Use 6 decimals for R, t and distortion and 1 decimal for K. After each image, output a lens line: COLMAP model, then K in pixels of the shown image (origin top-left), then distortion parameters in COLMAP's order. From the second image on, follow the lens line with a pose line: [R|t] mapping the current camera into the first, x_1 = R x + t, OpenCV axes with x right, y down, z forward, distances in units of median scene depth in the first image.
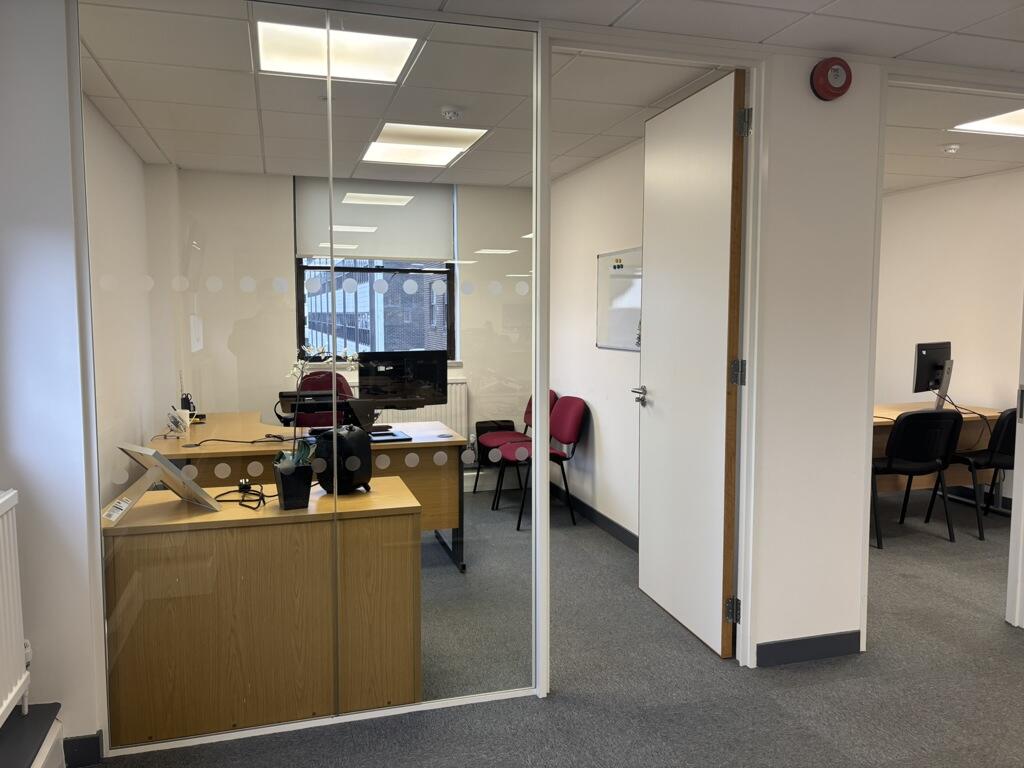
lens RADIAL K [[762.8, 0, 512.0], [0, 762.8, 384.0], [0, 0, 1]] dist [0.019853, -0.002463]
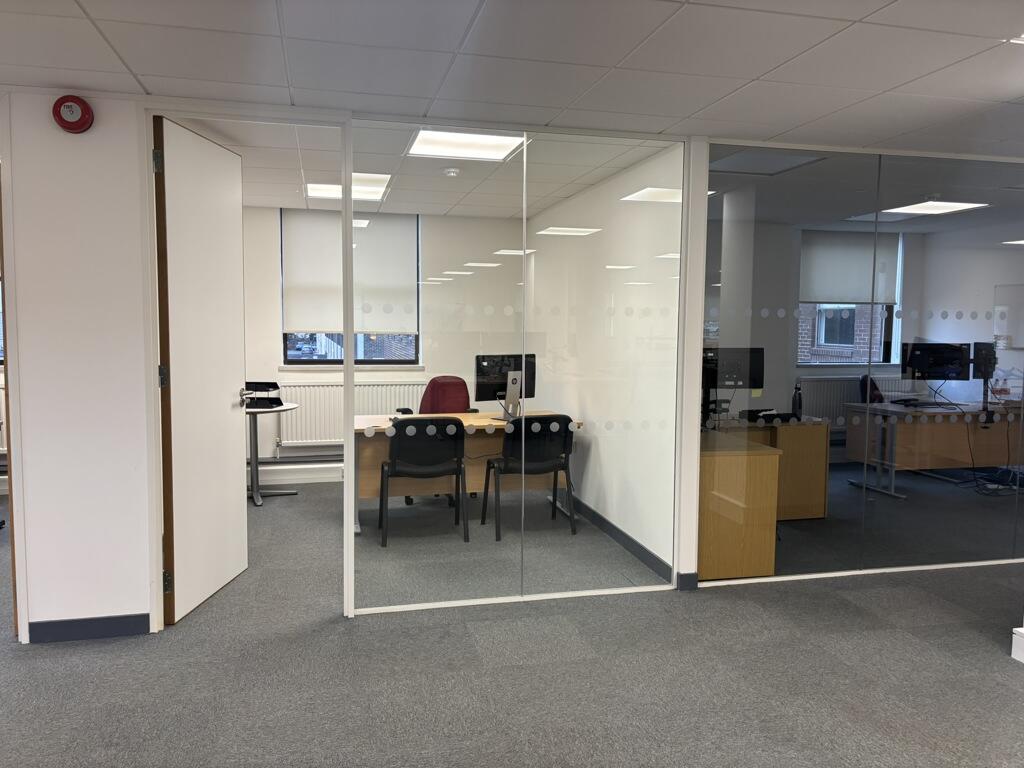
lens RADIAL K [[762.8, 0, 512.0], [0, 762.8, 384.0], [0, 0, 1]] dist [0.019853, -0.002463]
pose [[0.998543, 0.021419, -0.049530, 0.712940], [-0.021820, 0.999733, -0.007575, -0.006913], [0.049355, 0.008645, 0.998744, -0.051551]]
